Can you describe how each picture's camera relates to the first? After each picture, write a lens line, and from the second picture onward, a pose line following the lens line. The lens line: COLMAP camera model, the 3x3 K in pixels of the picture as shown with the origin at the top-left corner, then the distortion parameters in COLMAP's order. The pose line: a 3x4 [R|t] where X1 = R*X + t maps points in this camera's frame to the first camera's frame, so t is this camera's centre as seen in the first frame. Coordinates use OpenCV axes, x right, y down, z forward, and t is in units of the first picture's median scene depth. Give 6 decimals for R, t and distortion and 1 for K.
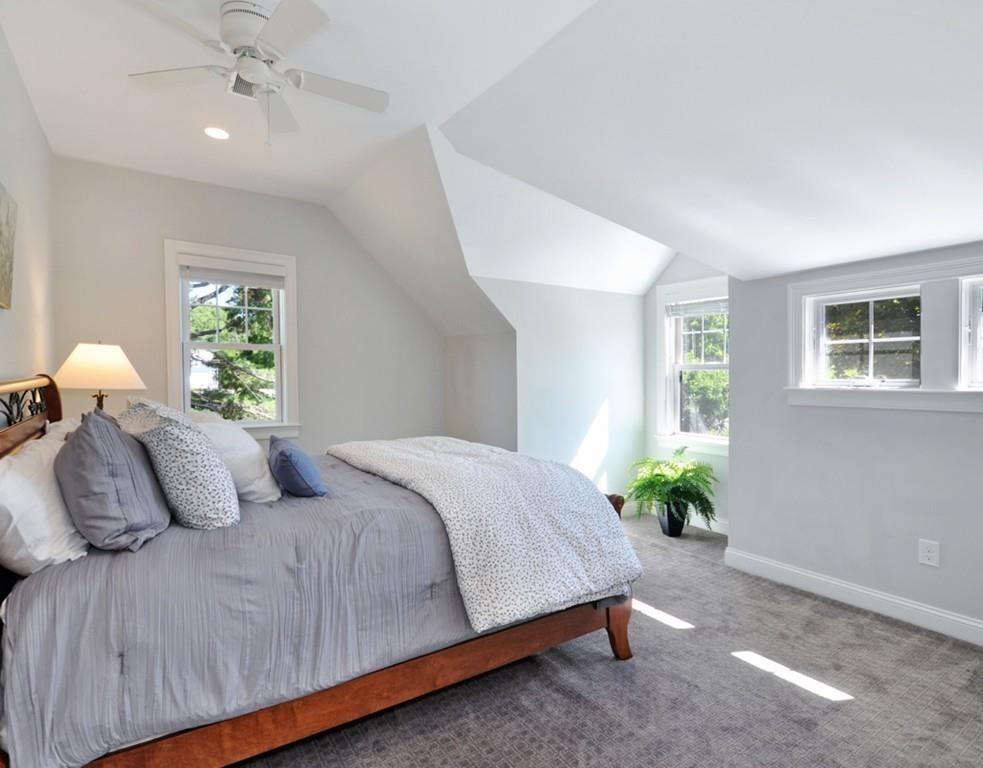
lens RADIAL K [[521.8, 0, 491.5], [0, 521.8, 384.0], [0, 0, 1]] dist [0.009969, -0.000116]
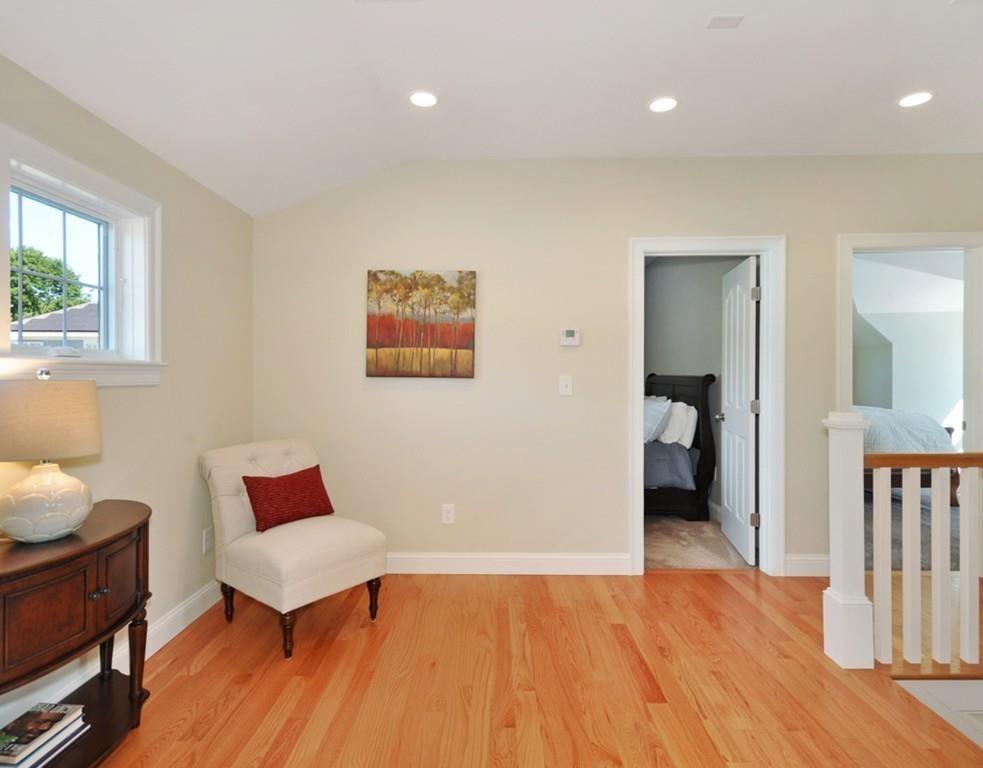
lens RADIAL K [[521.8, 0, 491.5], [0, 521.8, 384.0], [0, 0, 1]] dist [0.009969, -0.000116]
pose [[0.817407, -0.004288, -0.576044, -0.047055], [0.006606, 0.999976, 0.001930, 0.021680], [0.576022, -0.005383, 0.817416, -1.644144]]
